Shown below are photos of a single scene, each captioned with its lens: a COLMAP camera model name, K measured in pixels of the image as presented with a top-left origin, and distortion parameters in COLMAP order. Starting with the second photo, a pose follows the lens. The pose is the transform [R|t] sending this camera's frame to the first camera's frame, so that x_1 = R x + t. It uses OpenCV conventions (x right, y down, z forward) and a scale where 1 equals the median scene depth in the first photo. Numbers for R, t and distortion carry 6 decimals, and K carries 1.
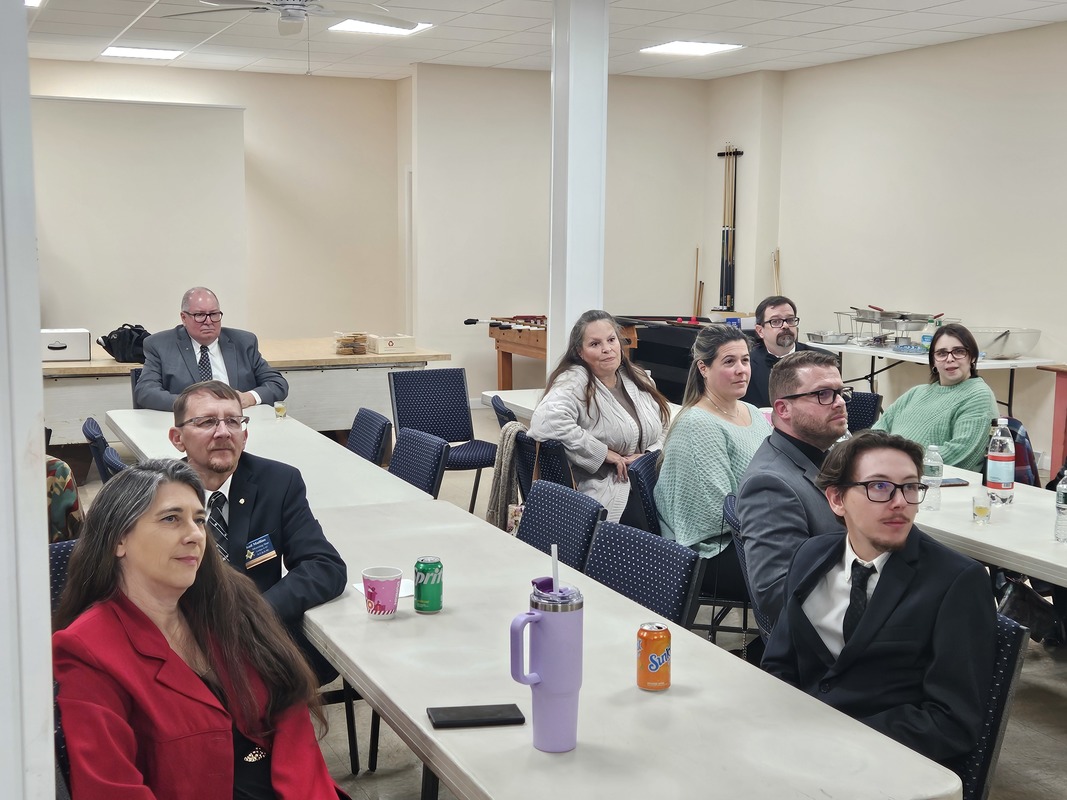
lens RADIAL K [[1345.0, 0, 533.5], [0, 1345.0, 400.0], [0, 0, 1]] dist [0.073316, -0.029577]
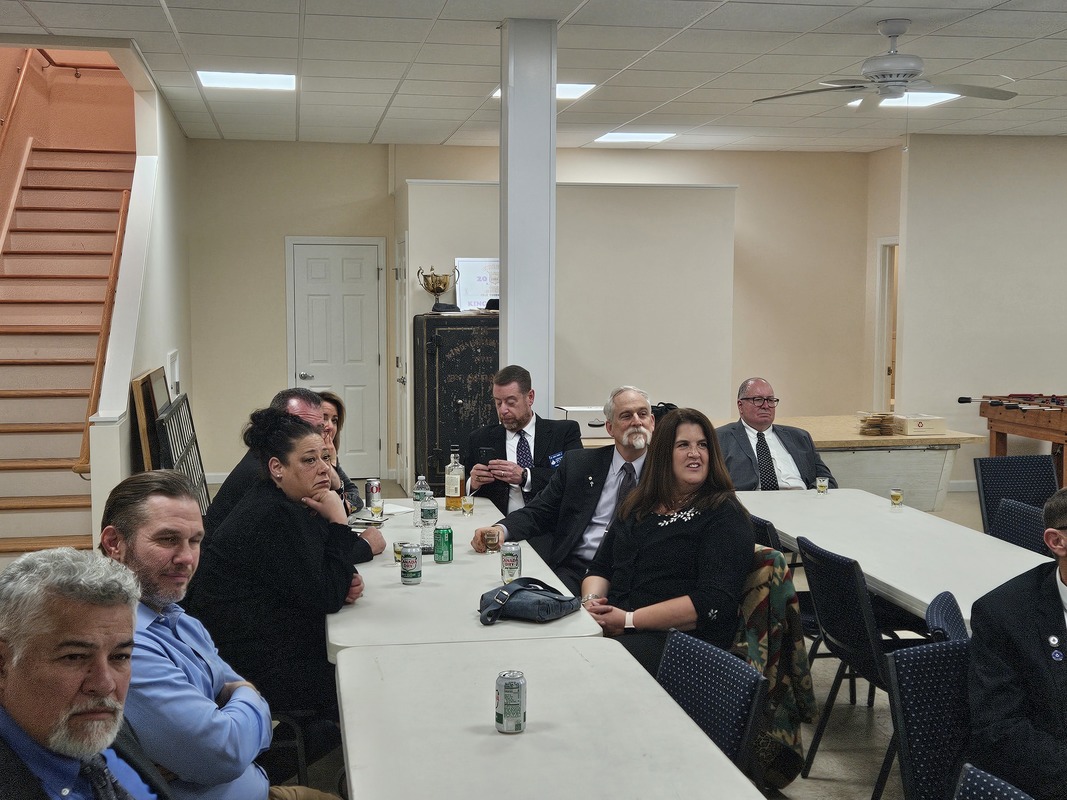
lens RADIAL K [[1345.0, 0, 533.5], [0, 1345.0, 400.0], [0, 0, 1]] dist [0.073316, -0.029577]
pose [[0.969866, 0.009615, -0.243447, -0.138194], [-0.022229, 0.998545, -0.049120, -0.005992], [0.242621, 0.053052, 0.968670, 0.001227]]
